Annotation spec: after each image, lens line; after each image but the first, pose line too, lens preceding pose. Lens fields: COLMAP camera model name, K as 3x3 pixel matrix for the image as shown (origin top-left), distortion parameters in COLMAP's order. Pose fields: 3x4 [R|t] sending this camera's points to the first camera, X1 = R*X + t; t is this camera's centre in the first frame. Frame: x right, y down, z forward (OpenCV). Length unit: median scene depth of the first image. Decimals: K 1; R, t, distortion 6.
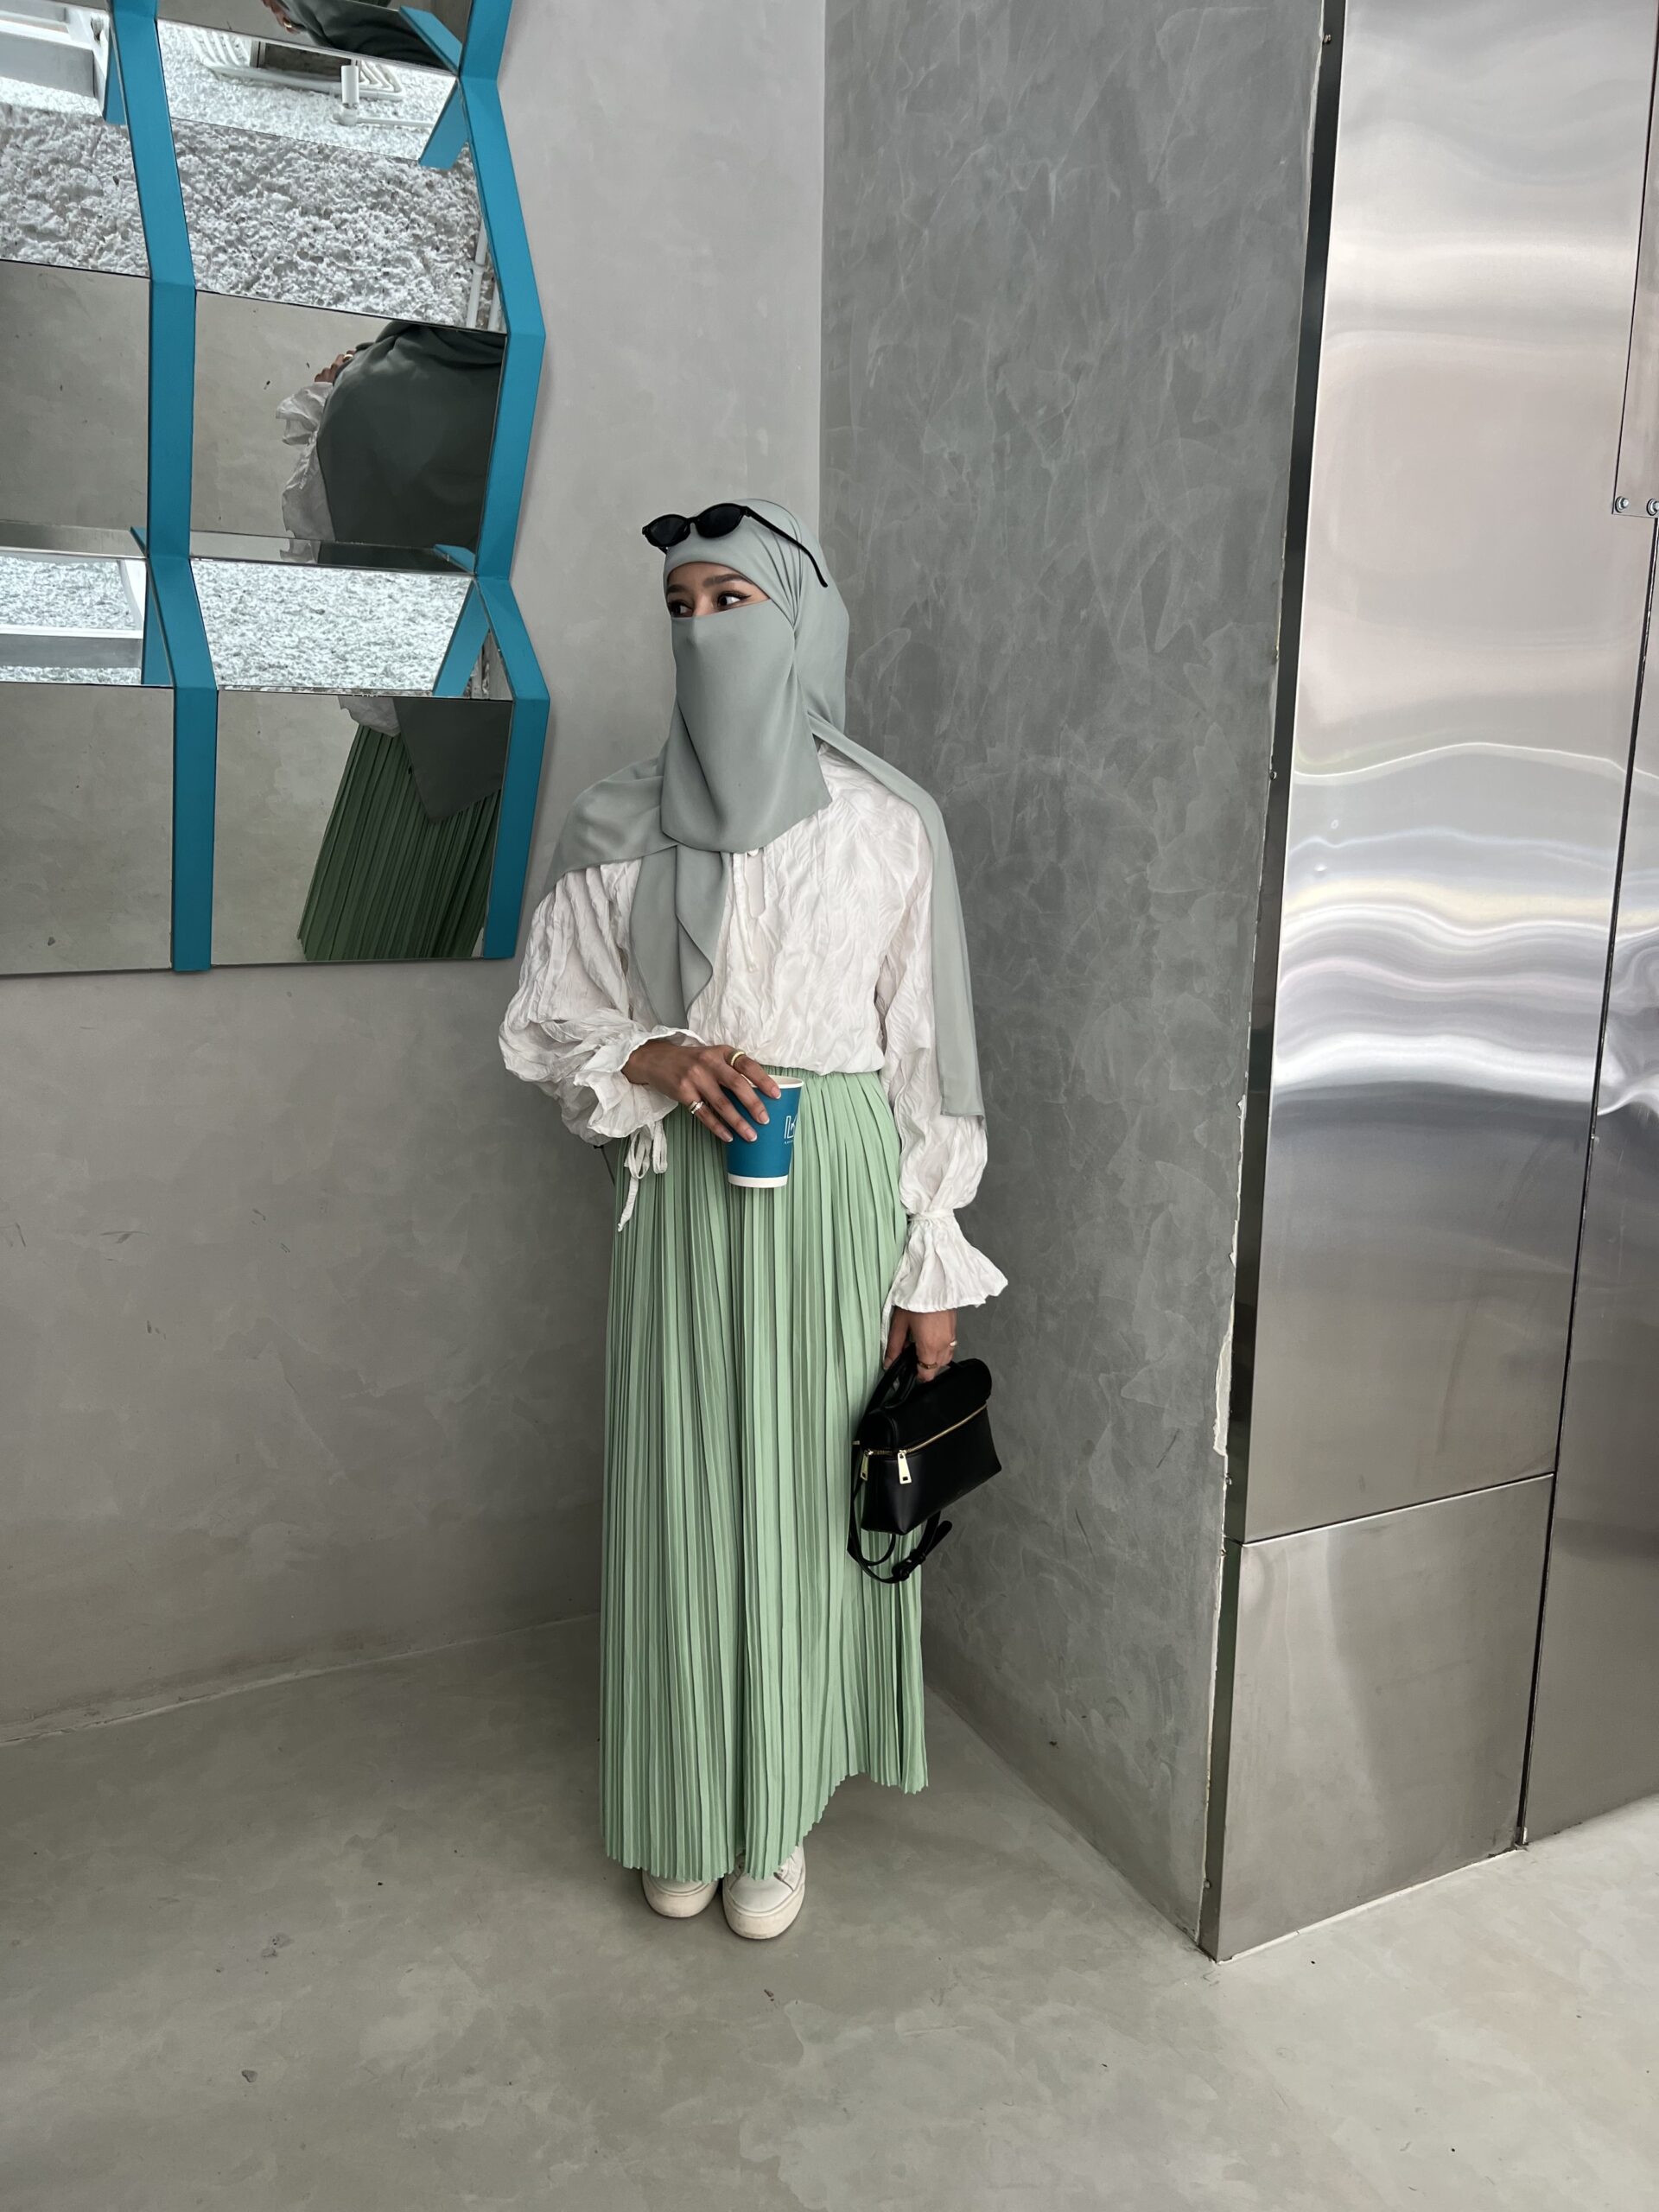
lens RADIAL K [[1700.7, 0, 823.5], [0, 1700.7, 1107.8], [0, 0, 1]] dist [0.013293, -0.005373]
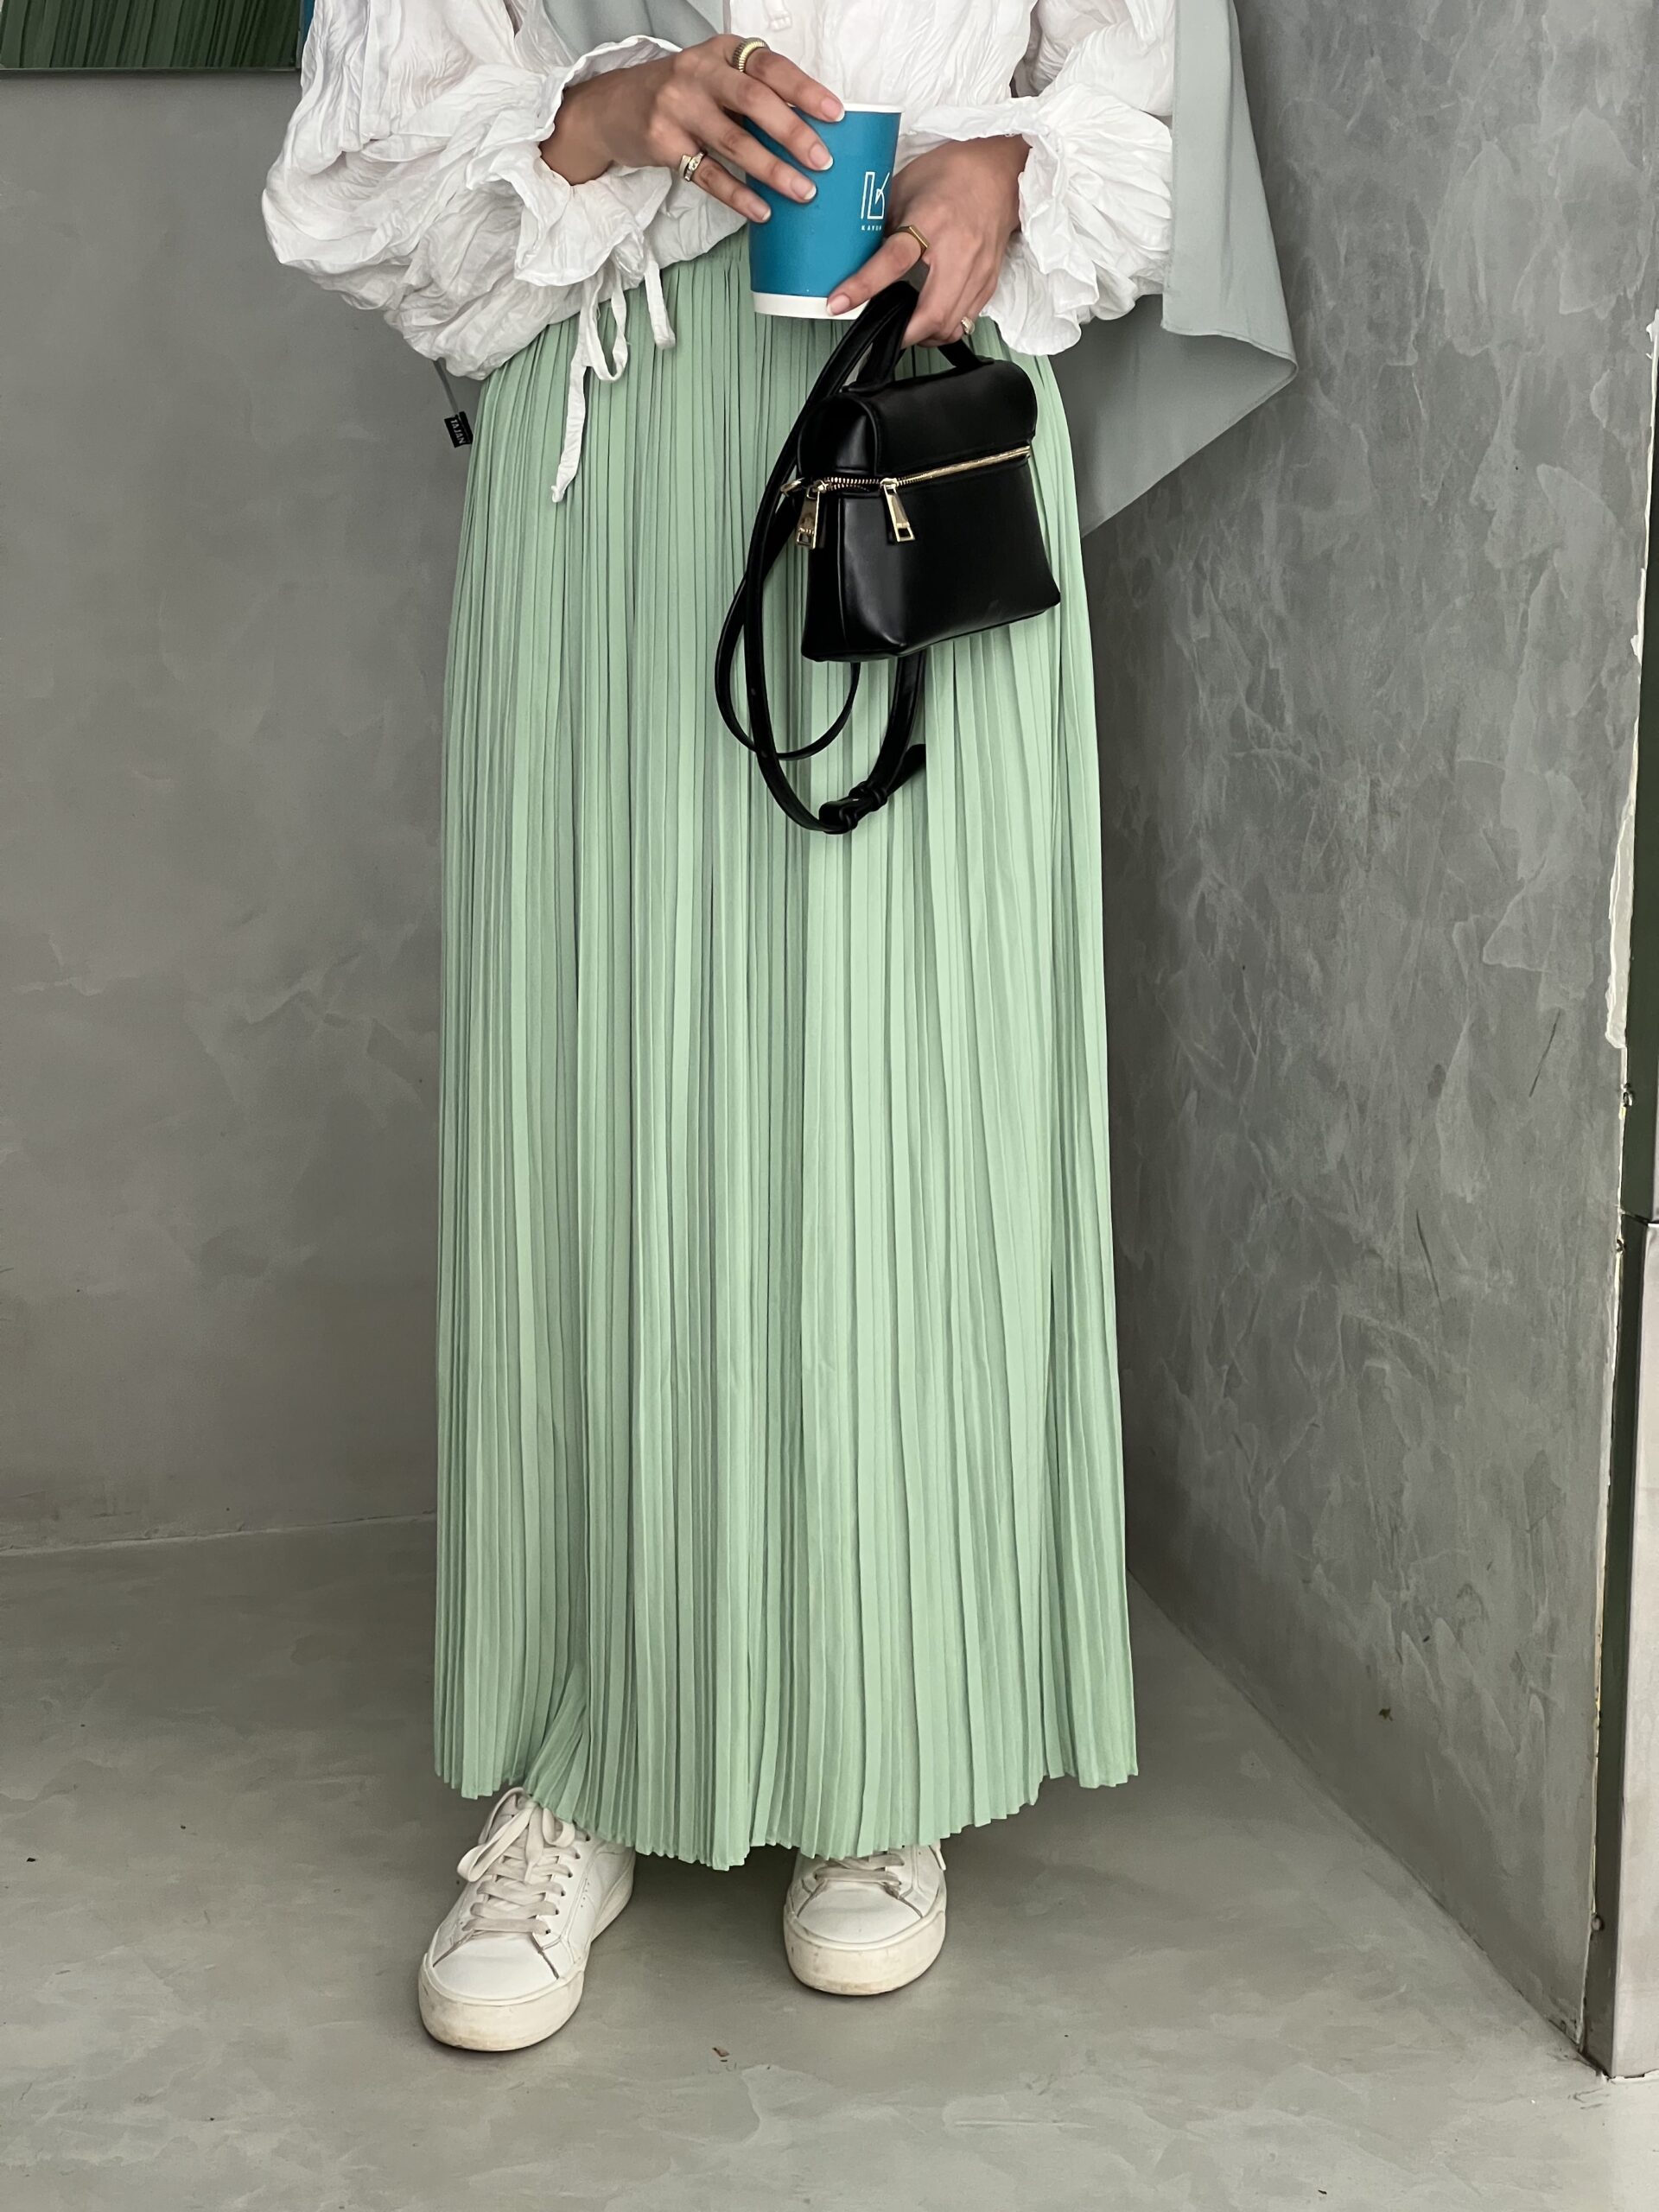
lens RADIAL K [[4960.1, 0, 830.9], [0, 4960.1, 1104.9], [0, 0, 1]] dist [0.264136, 0.000000]
pose [[0.984872, 0.040258, -0.168542, 0.235674], [-0.026461, 0.996171, 0.083323, 0.096104], [0.171251, -0.077603, 0.982166, -0.454952]]
